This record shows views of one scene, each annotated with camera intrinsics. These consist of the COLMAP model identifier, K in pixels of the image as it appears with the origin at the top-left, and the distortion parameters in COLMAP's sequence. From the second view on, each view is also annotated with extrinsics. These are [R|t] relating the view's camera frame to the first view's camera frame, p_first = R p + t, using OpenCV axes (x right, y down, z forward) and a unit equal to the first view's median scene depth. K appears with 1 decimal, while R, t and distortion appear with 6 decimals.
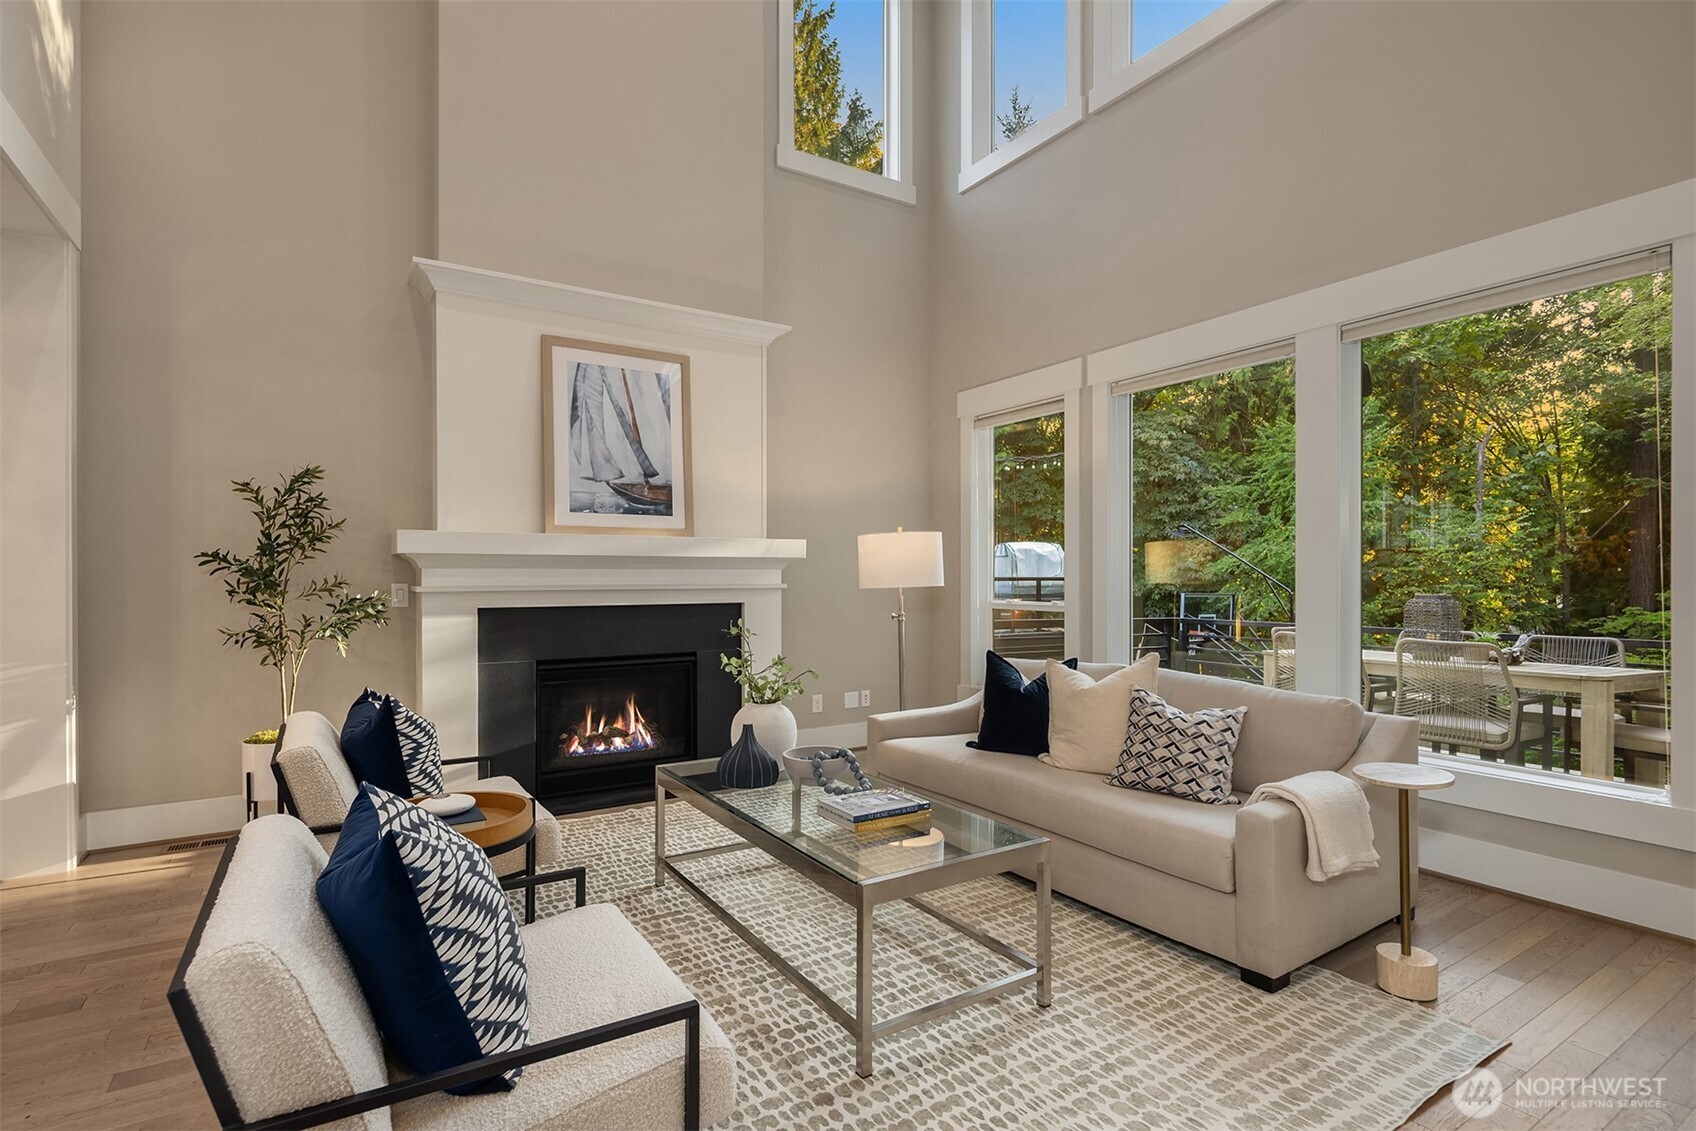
lens RADIAL K [[823.0, 0, 843.2], [0, 823.0, 581.2], [0, 0, 1]] dist [0.003232, -0.003806]
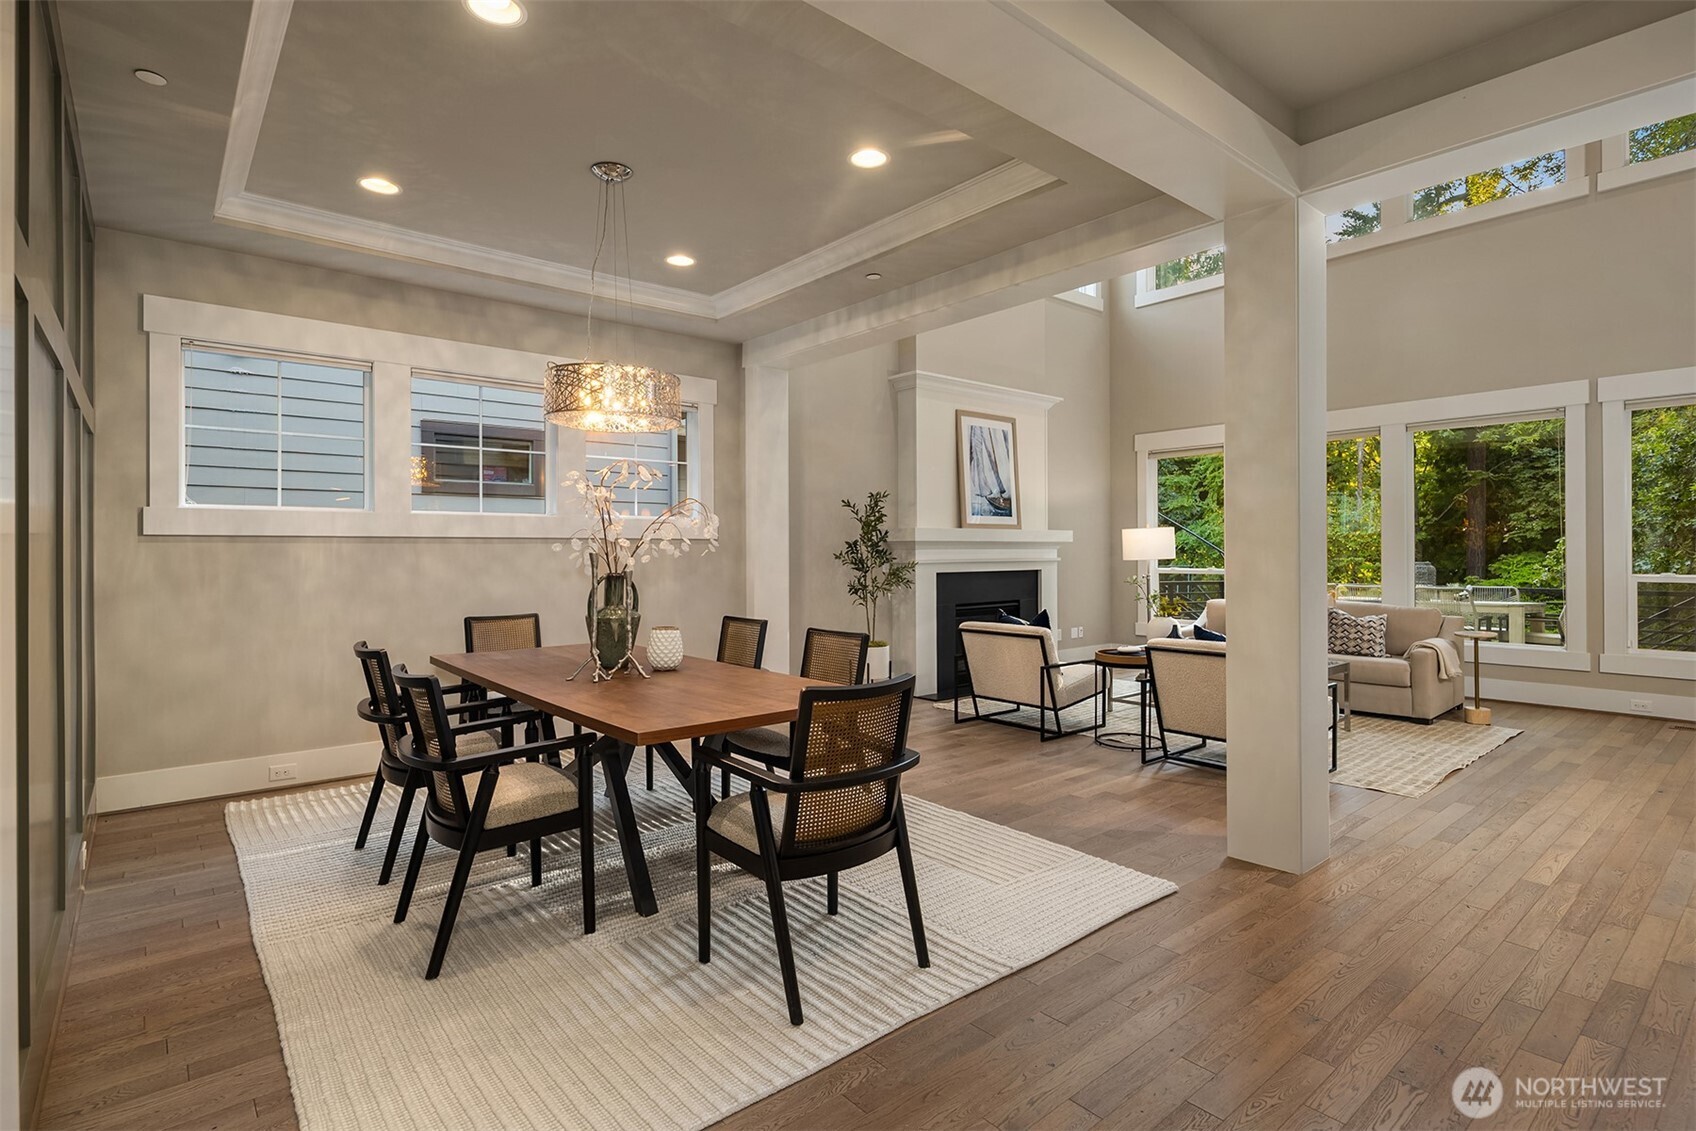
lens RADIAL K [[823.0, 0, 861.9], [0, 823.0, 555.2], [0, 0, 1]] dist [0.003232, -0.003806]
pose [[0.989997, -0.004147, 0.141029, -0.754695], [0.004596, 0.999985, -0.002852, 0.000571], [-0.141016, 0.003472, 0.990001, -0.596435]]
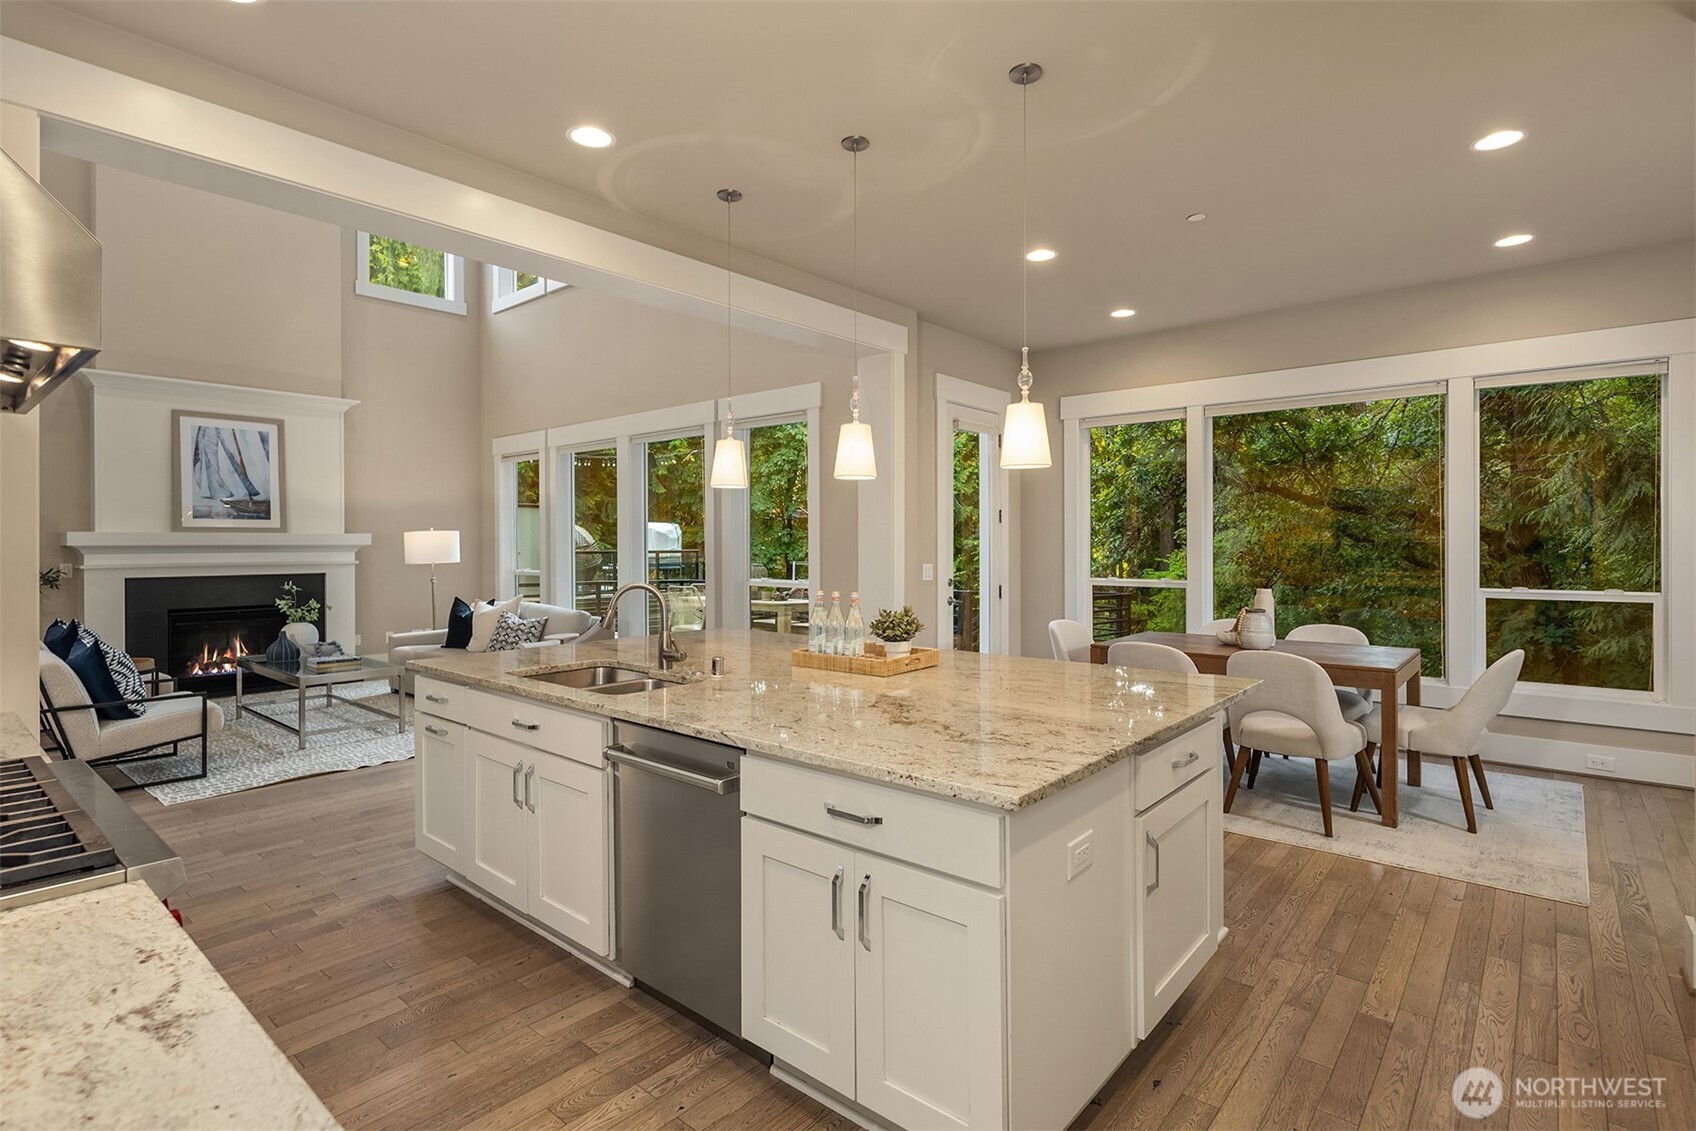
lens RADIAL K [[823.0, 0, 849.3], [0, 823.0, 552.8], [0, 0, 1]] dist [0.003232, -0.003806]
pose [[0.953601, -0.002534, 0.301063, 0.399342], [0.001055, 0.999987, 0.005076, -0.021676], [-0.301072, -0.004523, 0.953591, -0.908184]]
